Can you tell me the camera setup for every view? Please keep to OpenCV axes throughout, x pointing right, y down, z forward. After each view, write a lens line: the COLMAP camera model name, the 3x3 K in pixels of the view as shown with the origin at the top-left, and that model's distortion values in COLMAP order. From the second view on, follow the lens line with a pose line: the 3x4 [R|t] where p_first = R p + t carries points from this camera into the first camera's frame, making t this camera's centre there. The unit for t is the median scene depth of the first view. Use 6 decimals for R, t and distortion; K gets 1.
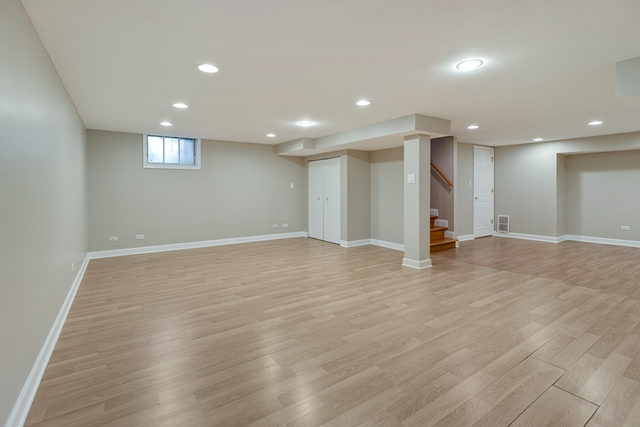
lens RADIAL K [[295.8, 0, 322.7], [0, 295.8, 193.3], [0, 0, 1]] dist [0.003489, 0.000267]
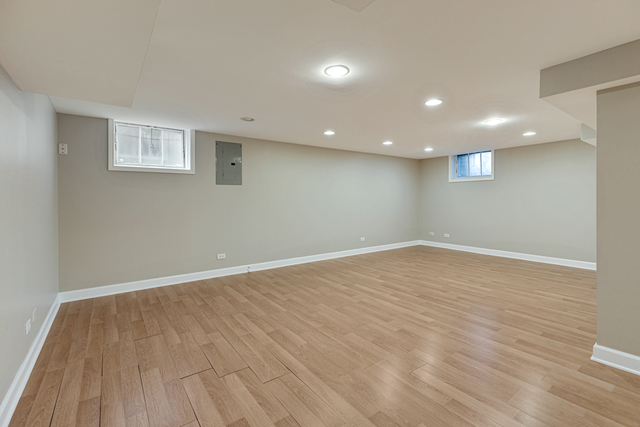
lens RADIAL K [[291.8, 0, 320.8], [0, 291.8, 203.2], [0, 0, 1]] dist [0.002883, 0.000128]
pose [[0.034436, 0.017594, -0.999252, 0.749269], [-0.013615, 0.999761, 0.017134, -0.010835], [0.999314, 0.013015, 0.034668, 0.479515]]
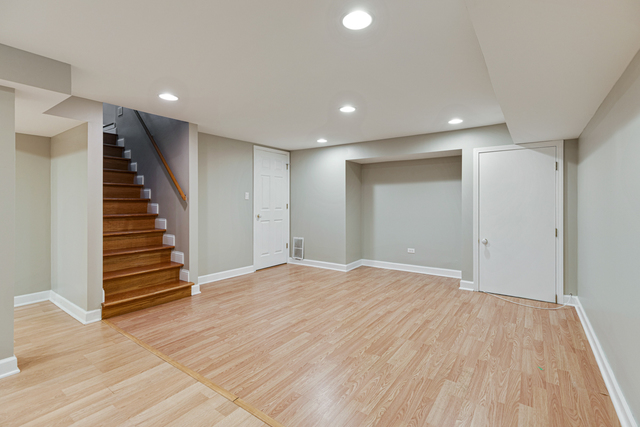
lens RADIAL K [[291.8, 0, 320.8], [0, 291.8, 203.2], [0, 0, 1]] dist [0.002883, 0.000128]
pose [[0.940044, 0.005384, 0.341009, 0.519705], [-0.001126, 0.999919, -0.012684, -0.009139], [-0.341050, 0.011540, 0.939974, 0.319762]]
